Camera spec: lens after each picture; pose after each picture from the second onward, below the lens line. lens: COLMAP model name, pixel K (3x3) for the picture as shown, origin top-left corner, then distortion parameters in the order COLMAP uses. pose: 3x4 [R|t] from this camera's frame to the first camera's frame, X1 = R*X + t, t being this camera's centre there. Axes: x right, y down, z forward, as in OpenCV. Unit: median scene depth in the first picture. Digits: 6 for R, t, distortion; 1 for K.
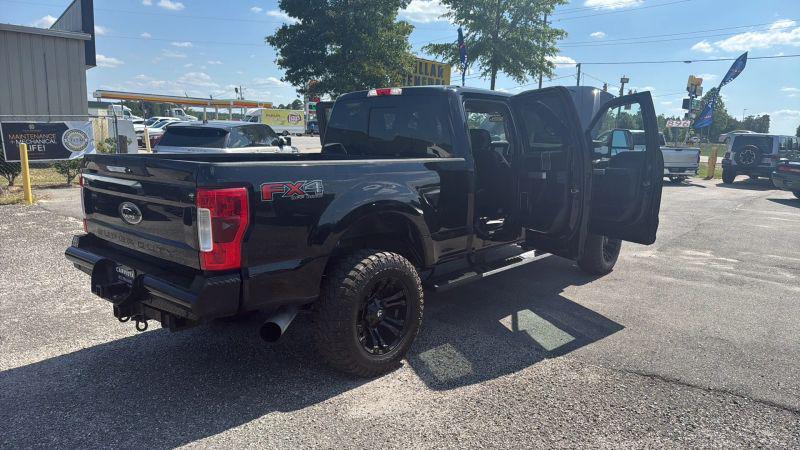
lens RADIAL K [[537.7, 0, 427.1], [0, 537.7, 235.2], [0, 0, 1]] dist [0.077179, -0.117769]
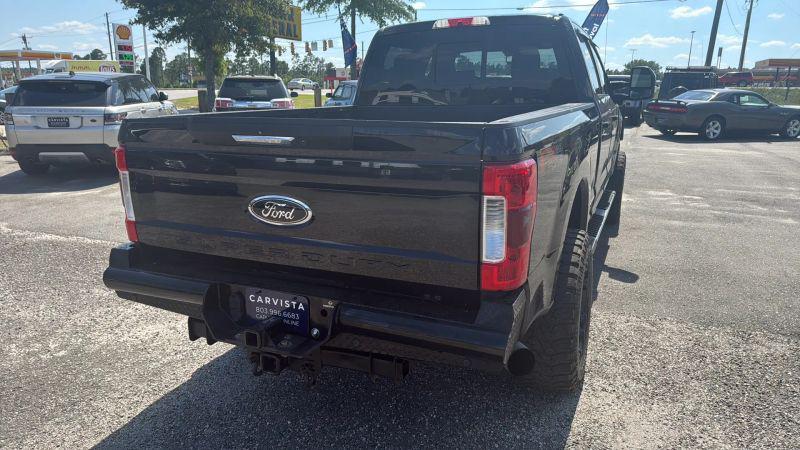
lens RADIAL K [[538.7, 0, 404.9], [0, 538.7, 227.0], [0, 0, 1]] dist [0.050364, -0.058702]
pose [[0.962130, -0.094427, 0.255713, -0.266472], [0.075442, 0.993683, 0.083082, -0.029015], [-0.261942, -0.060644, 0.963176, 0.168018]]
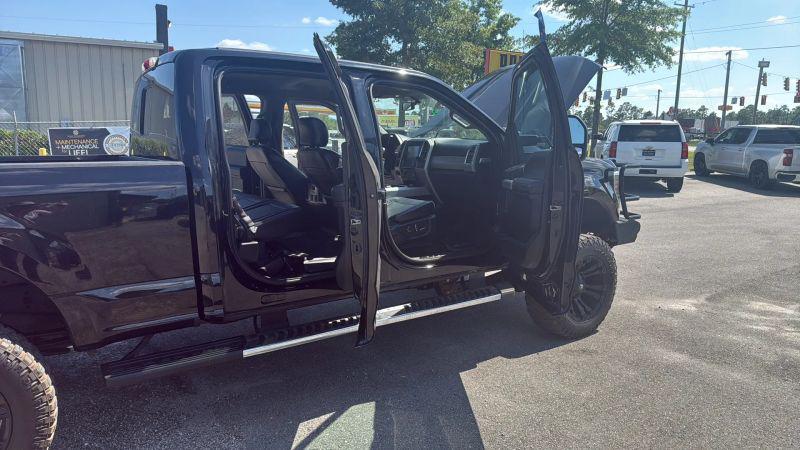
lens RADIAL K [[542.7, 0, 412.0], [0, 542.7, 222.1], [0, 0, 1]] dist [0.050854, -0.067700]
pose [[0.963026, 0.027012, -0.268050, 0.295010], [-0.034831, 0.999094, -0.024457, -0.043627], [0.267146, 0.032889, 0.963095, 0.295446]]
